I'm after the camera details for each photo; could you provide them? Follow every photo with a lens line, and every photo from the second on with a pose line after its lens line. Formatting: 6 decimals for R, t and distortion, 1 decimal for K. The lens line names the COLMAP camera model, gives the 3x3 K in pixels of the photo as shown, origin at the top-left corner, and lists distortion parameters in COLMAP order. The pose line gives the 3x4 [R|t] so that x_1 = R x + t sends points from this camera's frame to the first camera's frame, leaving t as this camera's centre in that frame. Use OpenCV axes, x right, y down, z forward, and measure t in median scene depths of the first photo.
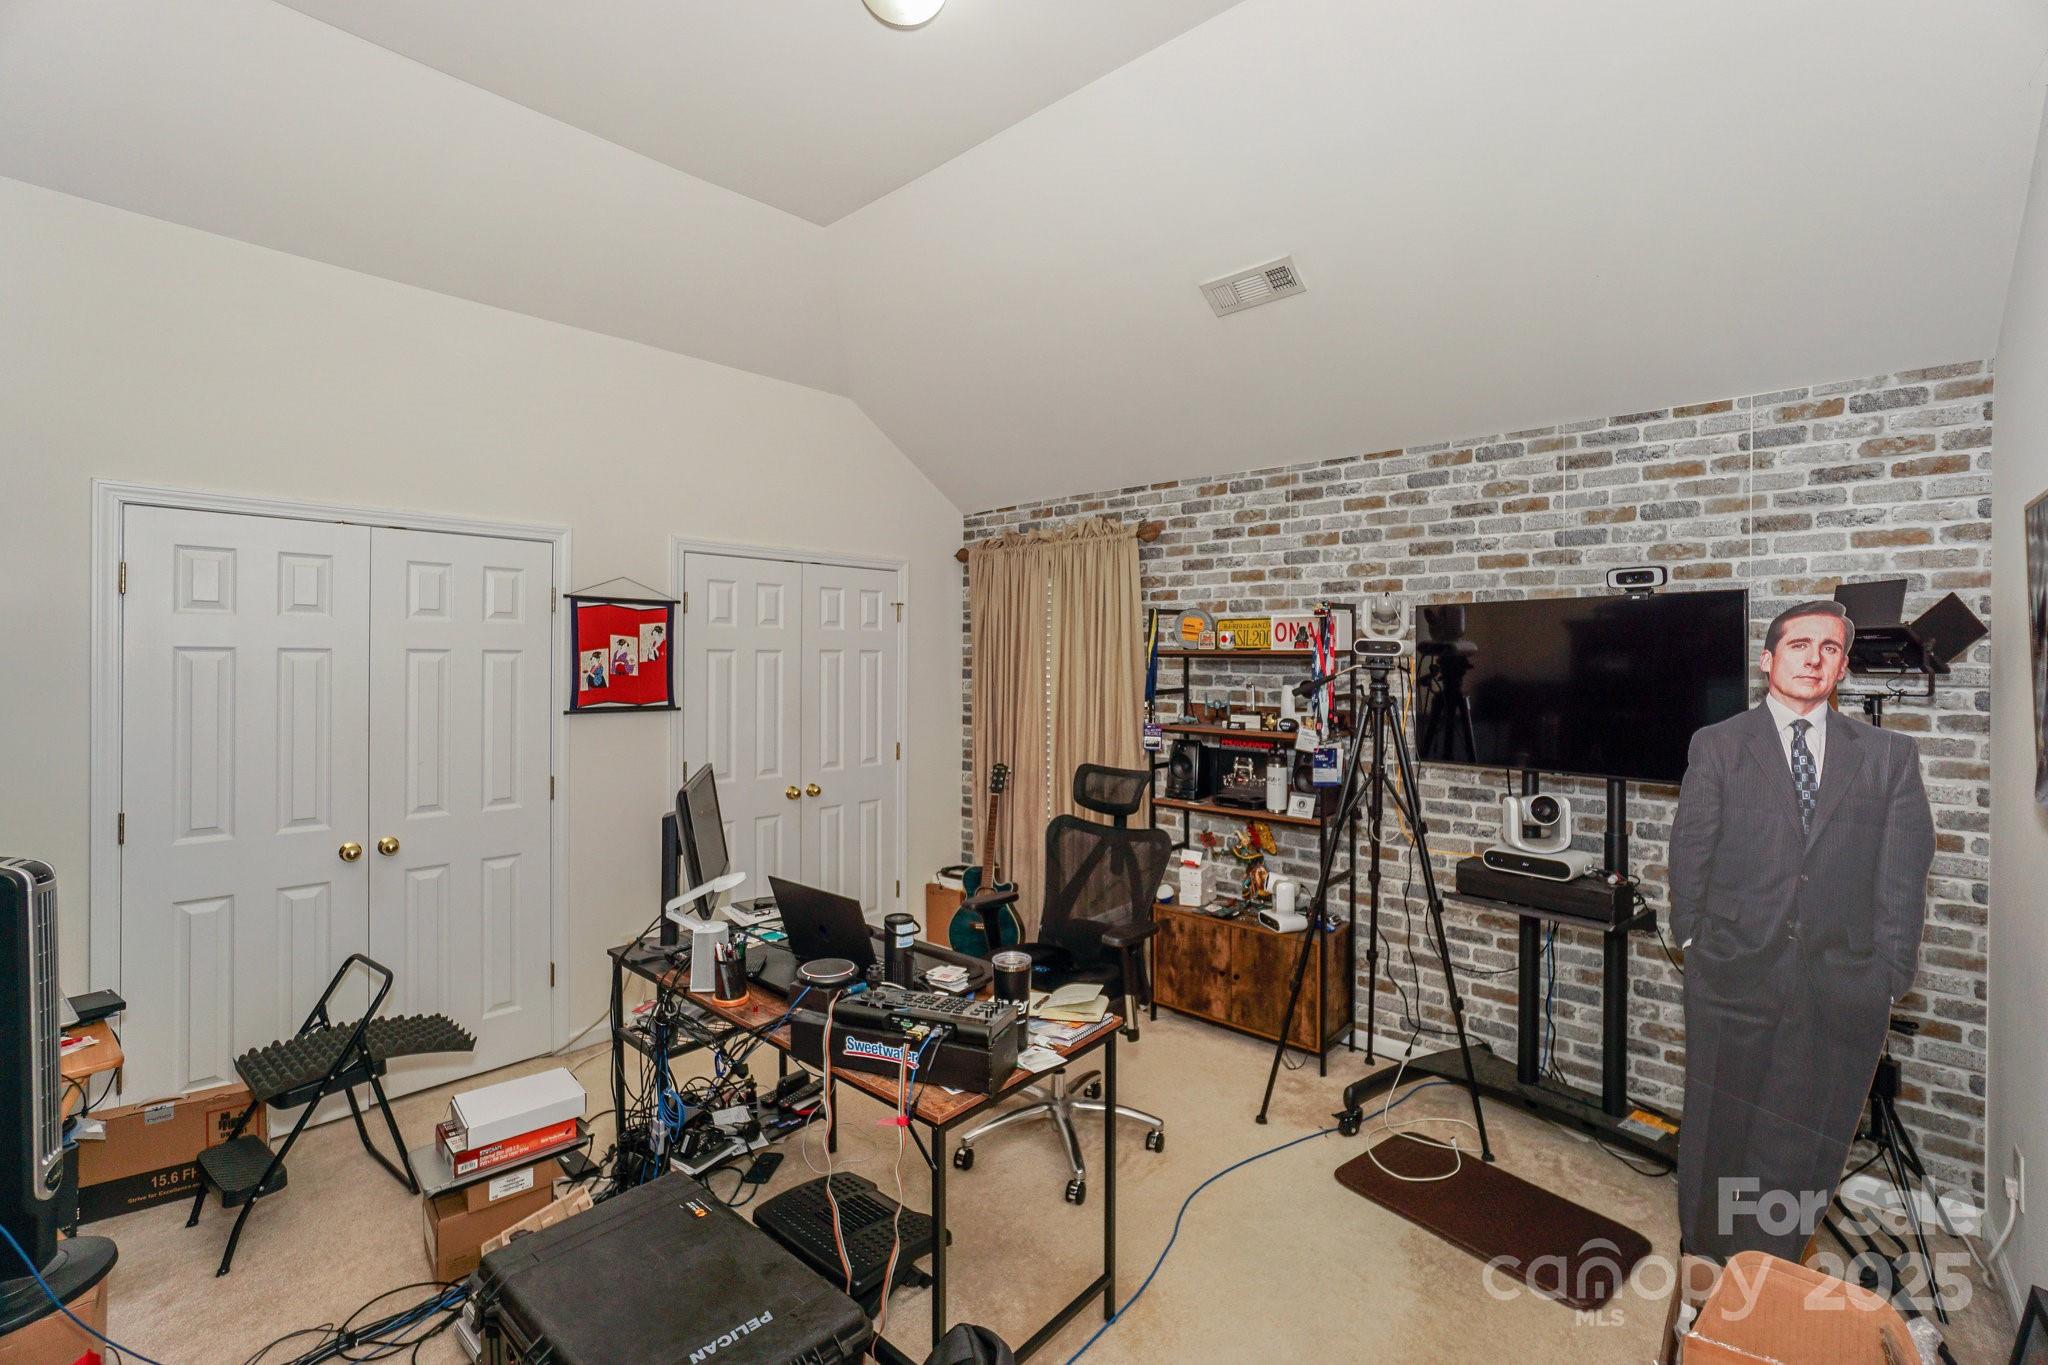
lens RADIAL K [[926.0, 0, 1023.0], [0, 926.0, 656.5], [0, 0, 1]] dist [-0.017067, 0.019613]
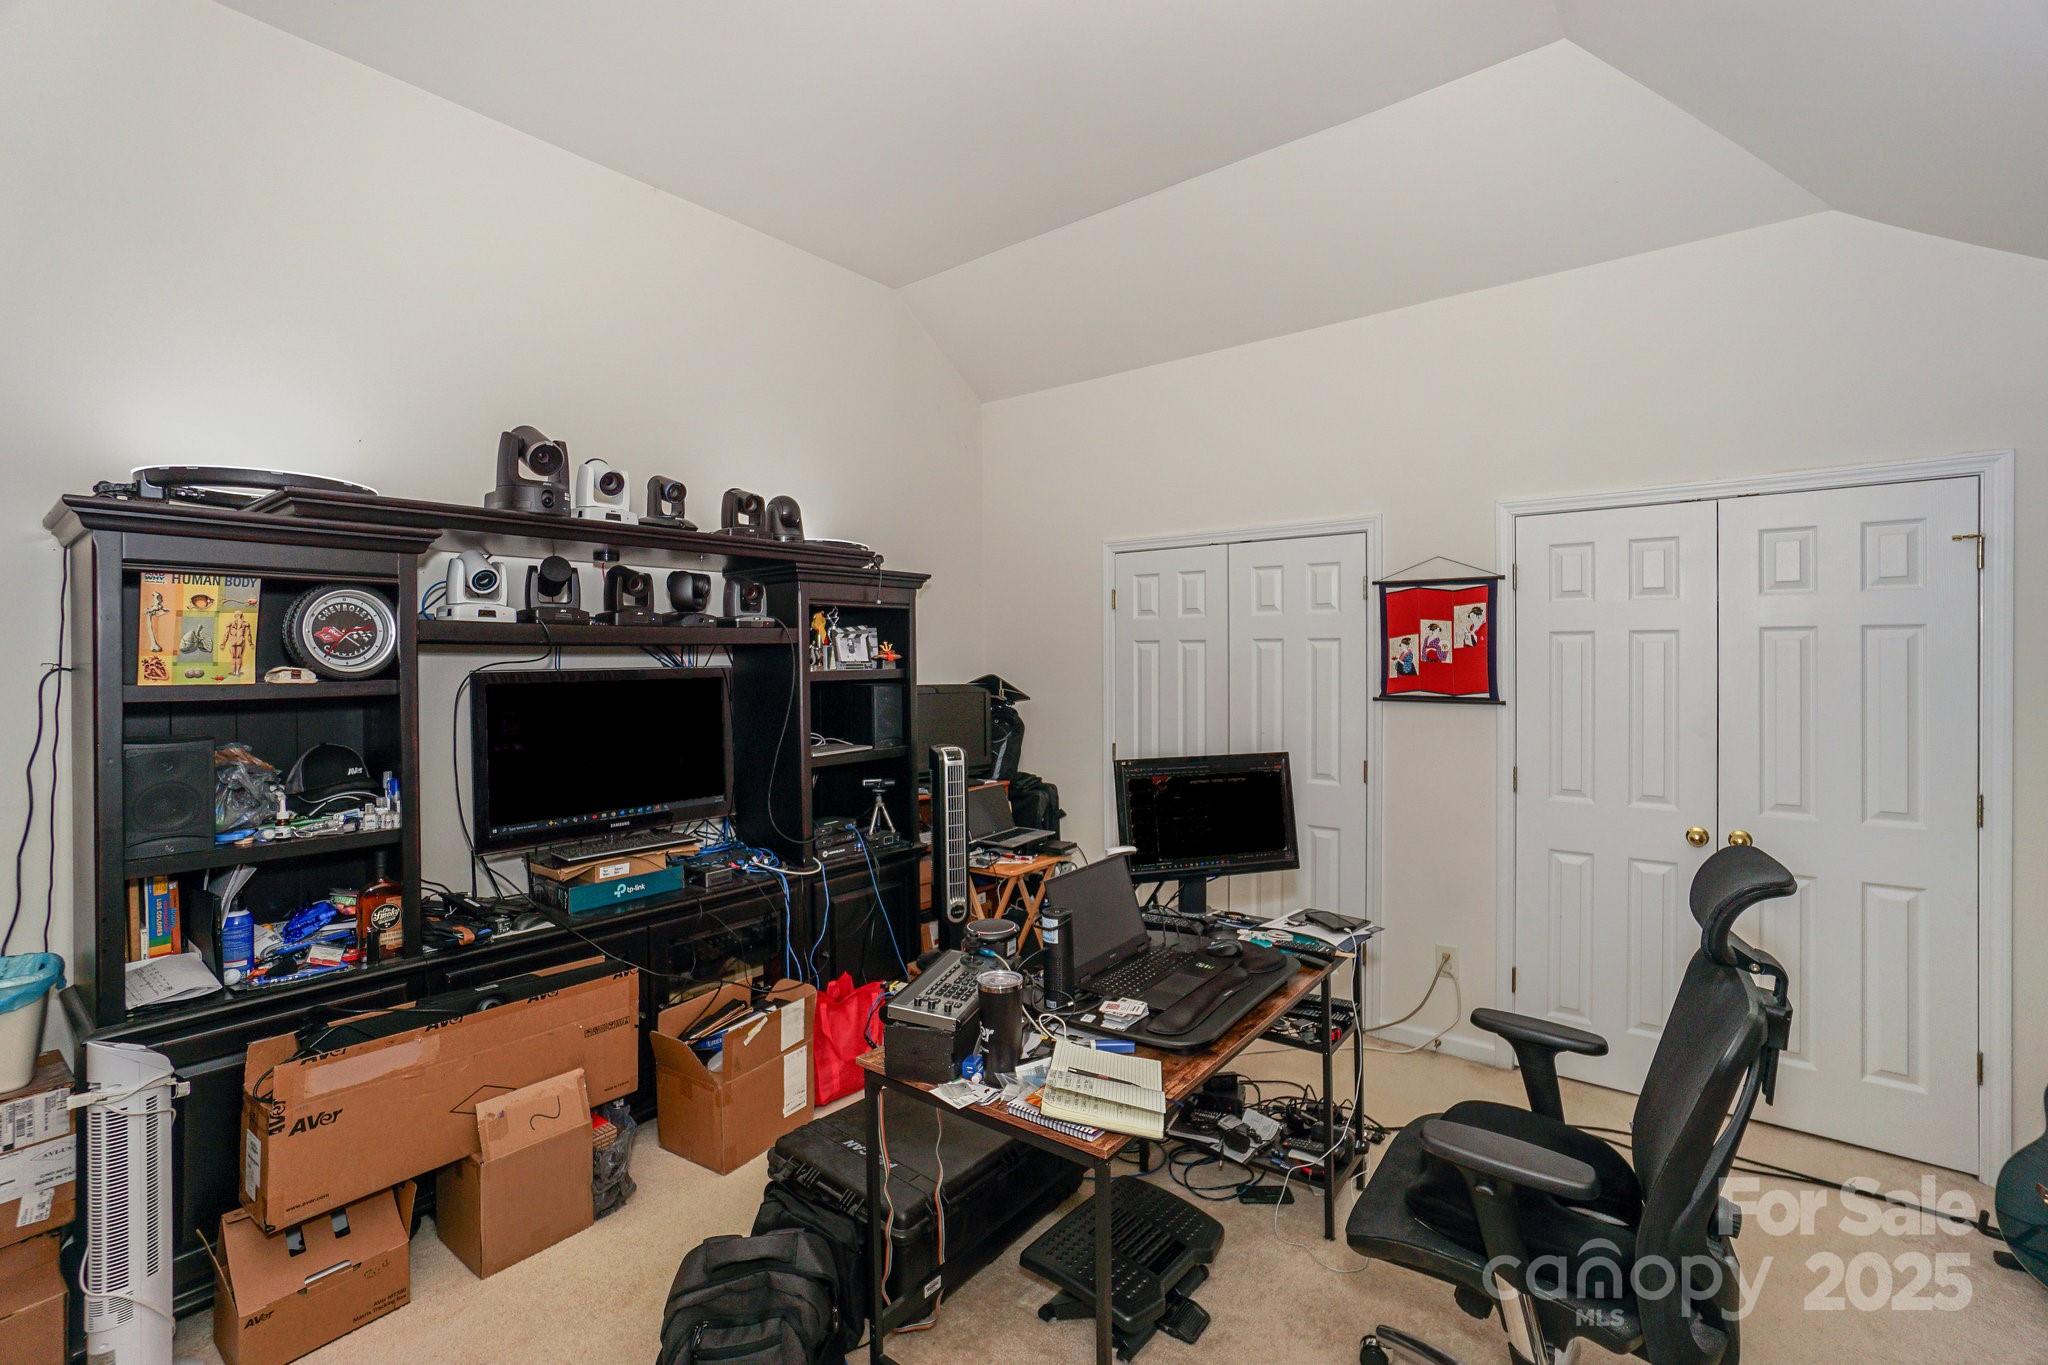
lens RADIAL K [[926.0, 0, 1023.0], [0, 926.0, 656.5], [0, 0, 1]] dist [-0.017067, 0.019613]
pose [[0.092701, 0.006955, -0.995670, 0.446566], [0.015162, 0.999850, 0.008396, 0.000155], [0.995579, -0.015874, 0.092582, 0.497008]]
